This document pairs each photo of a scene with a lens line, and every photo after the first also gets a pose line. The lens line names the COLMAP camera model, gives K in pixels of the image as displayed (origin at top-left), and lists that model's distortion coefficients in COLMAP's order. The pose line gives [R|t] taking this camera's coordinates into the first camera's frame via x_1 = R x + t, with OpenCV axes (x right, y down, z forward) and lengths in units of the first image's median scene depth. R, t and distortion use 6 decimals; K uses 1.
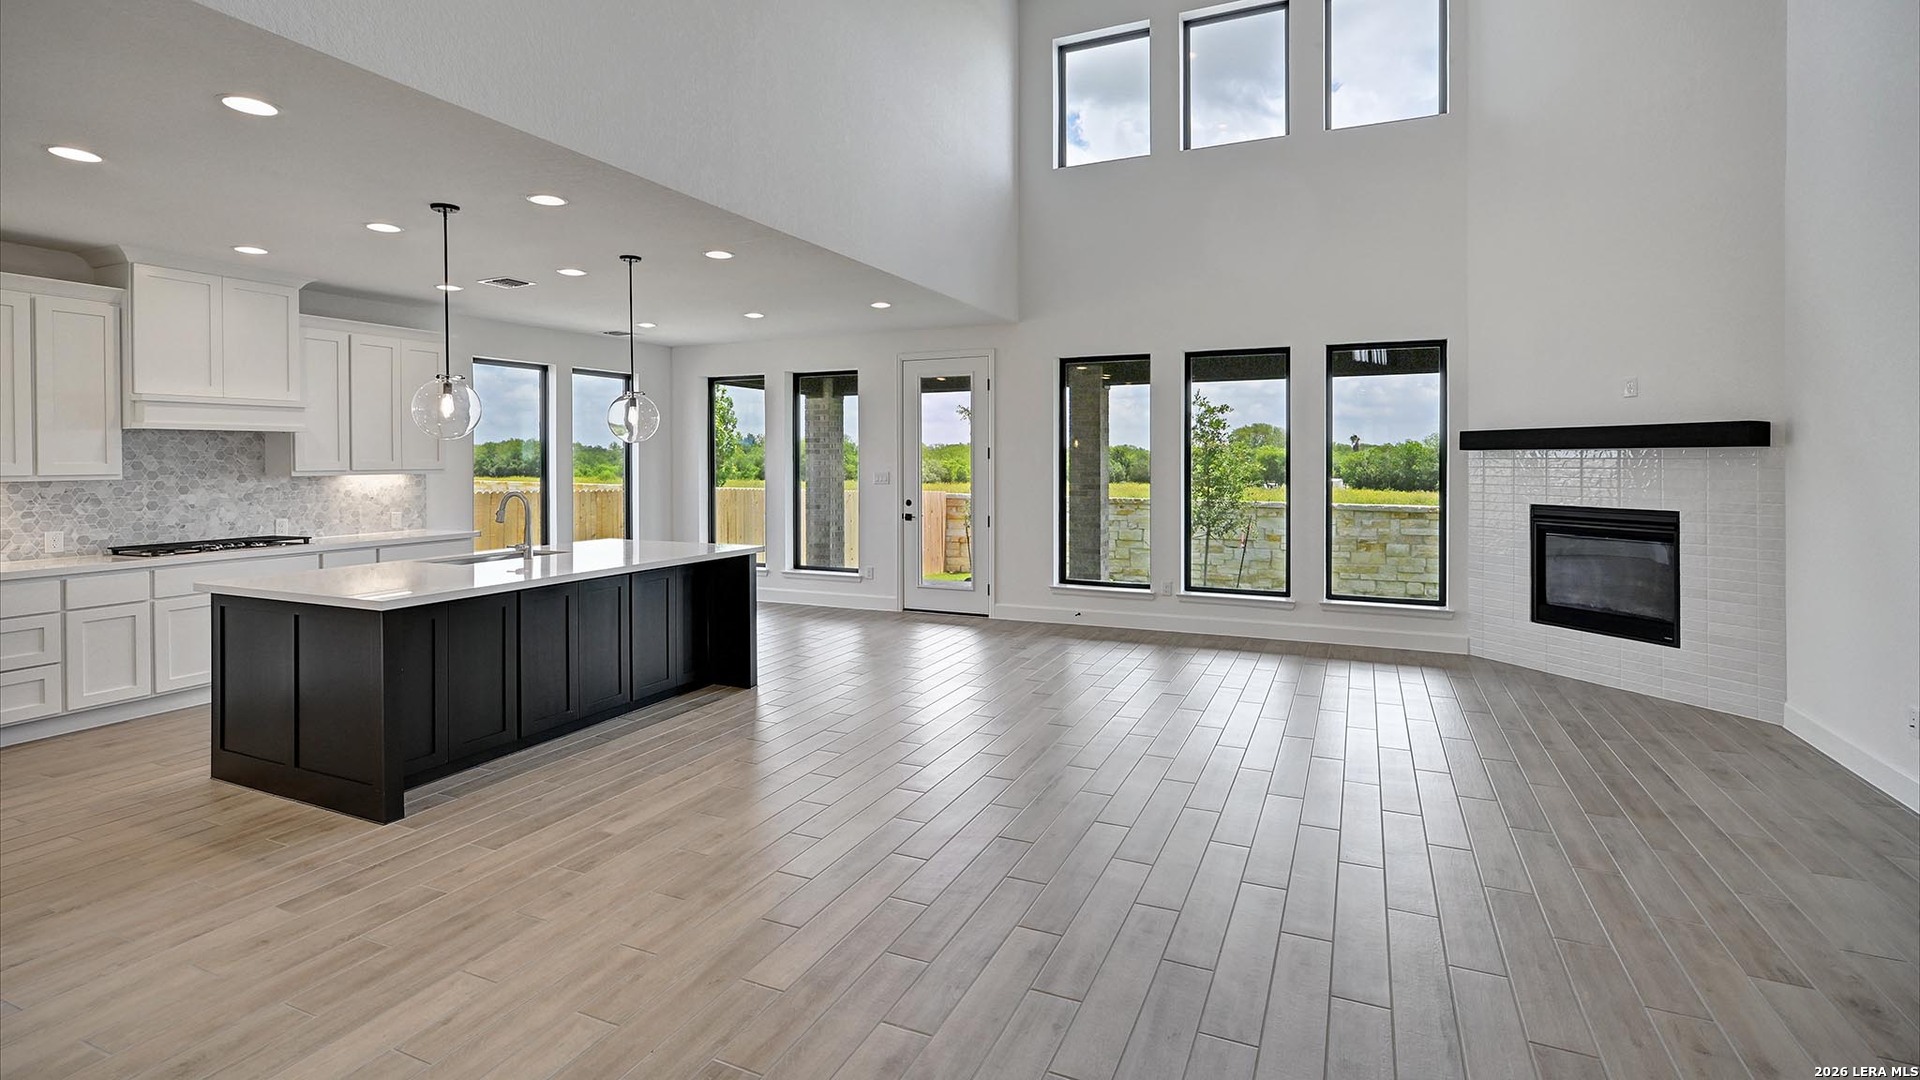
lens RADIAL K [[895.7, 0, 964.9], [0, 895.7, 466.7], [0, 0, 1]] dist [0.000961, 0.000114]
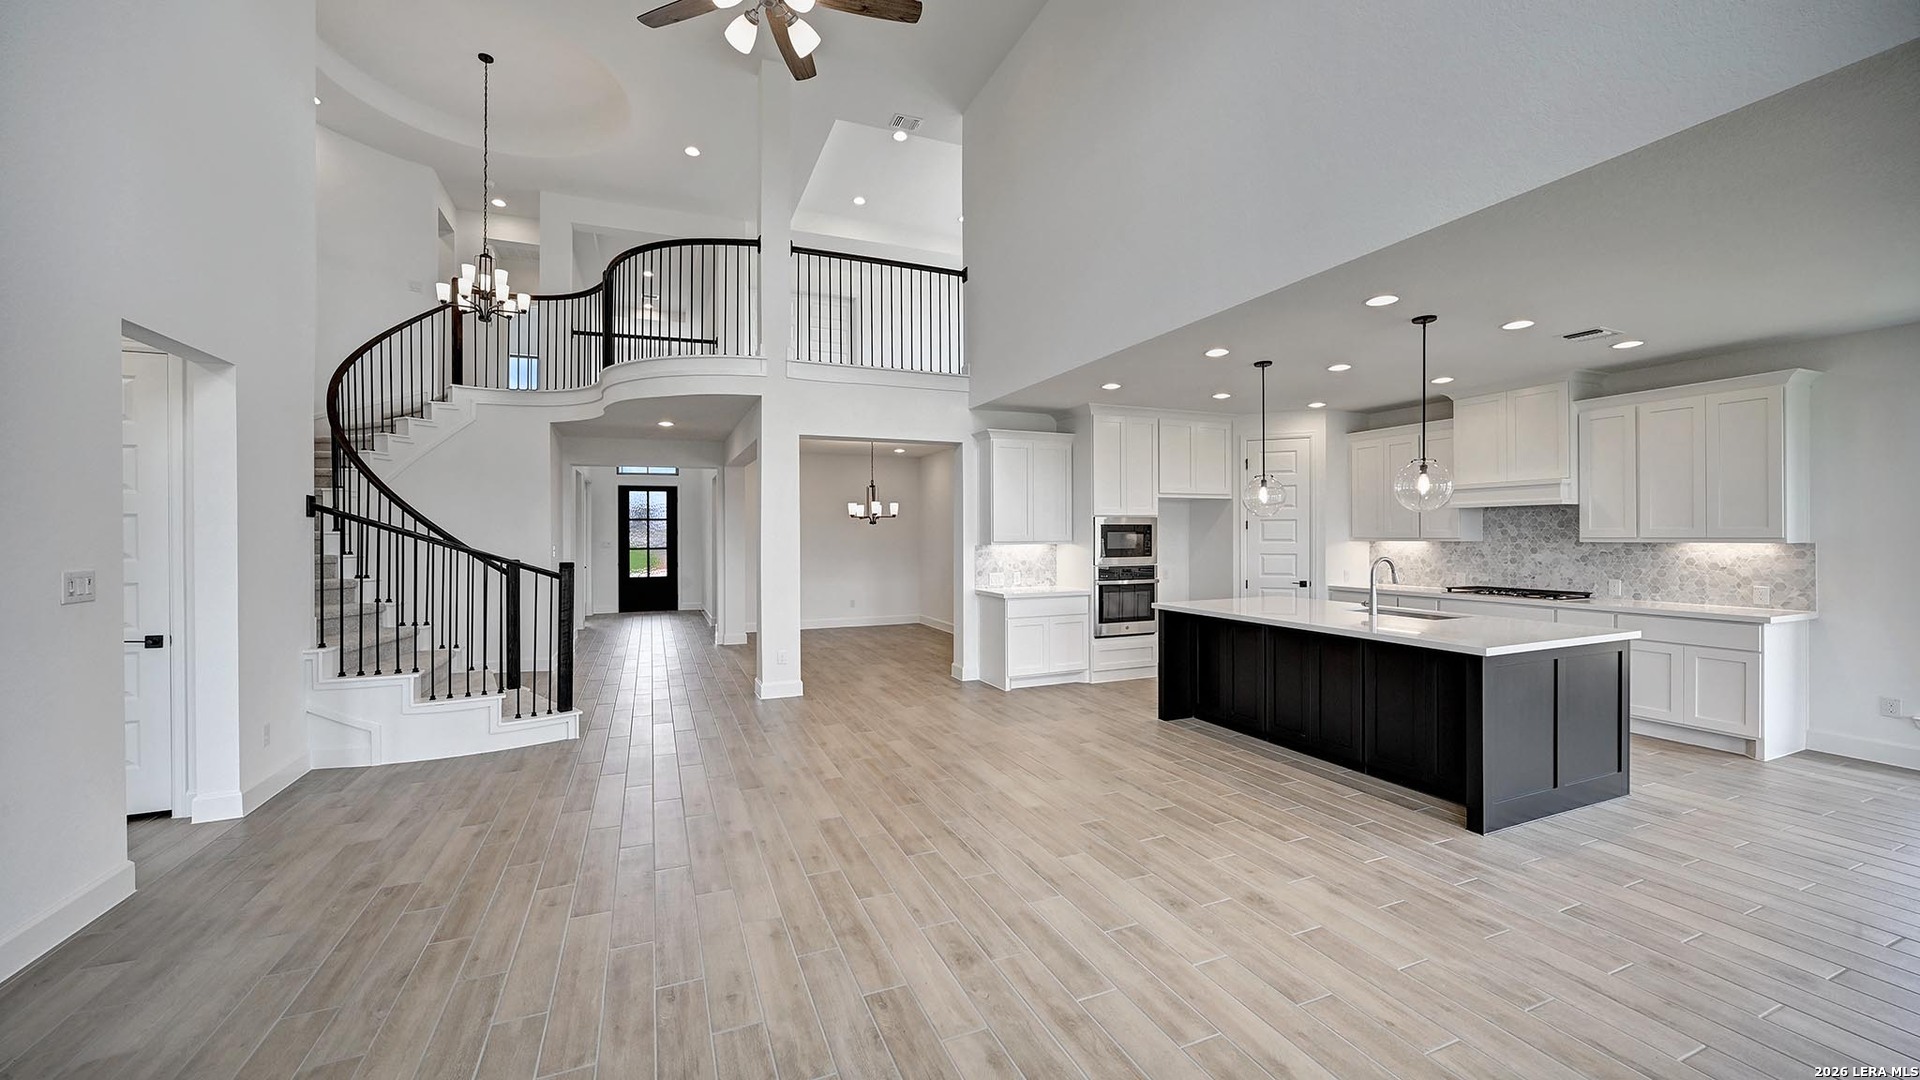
lens RADIAL K [[726.4, 0, 960.0], [0, 726.4, 540.0], [0, 0, 1]] dist [-0.001125, -0.000005]
pose [[-0.682552, 0.016528, -0.730650, 0.516237], [0.005230, 0.999829, 0.017732, -0.013692], [0.730818, 0.008282, -0.682522, 1.134528]]
